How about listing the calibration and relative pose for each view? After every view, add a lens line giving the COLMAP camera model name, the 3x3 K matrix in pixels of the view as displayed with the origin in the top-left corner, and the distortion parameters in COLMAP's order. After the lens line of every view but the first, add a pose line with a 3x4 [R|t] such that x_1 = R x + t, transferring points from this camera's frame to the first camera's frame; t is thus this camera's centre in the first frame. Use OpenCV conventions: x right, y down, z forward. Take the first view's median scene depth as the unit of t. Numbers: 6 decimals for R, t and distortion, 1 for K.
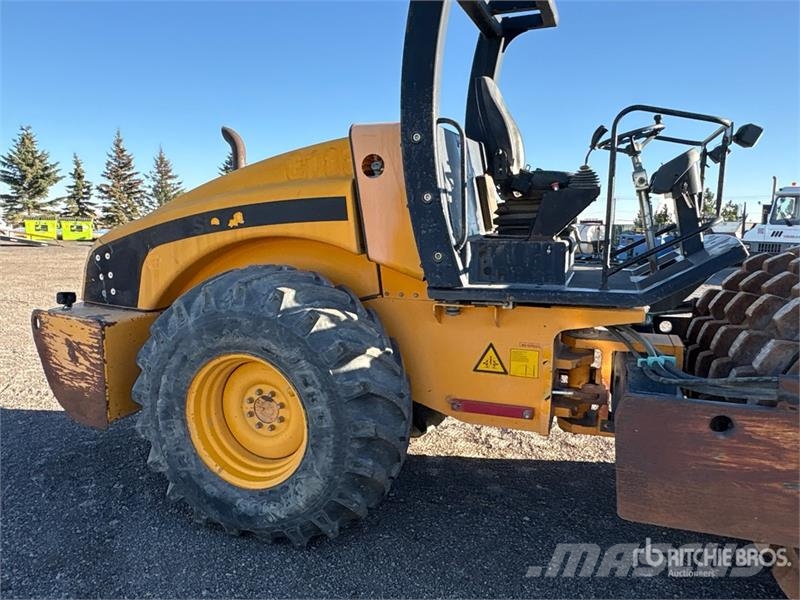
lens RADIAL K [[605.2, 0, 400.0], [0, 605.2, 300.0], [0, 0, 1]] dist [-0.001927, 0.006718]
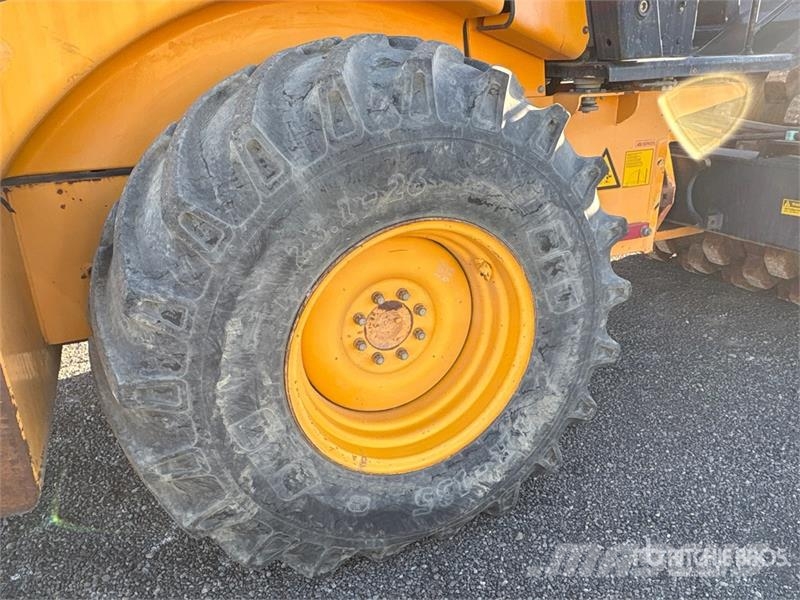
lens RADIAL K [[605.2, 0, 400.0], [0, 605.2, 300.0], [0, 0, 1]] dist [-0.001927, 0.006718]
pose [[0.720669, -0.277436, 0.635347, -0.562928], [0.134545, 0.954982, 0.264398, 0.018641], [-0.680099, -0.105061, 0.725553, 0.621100]]
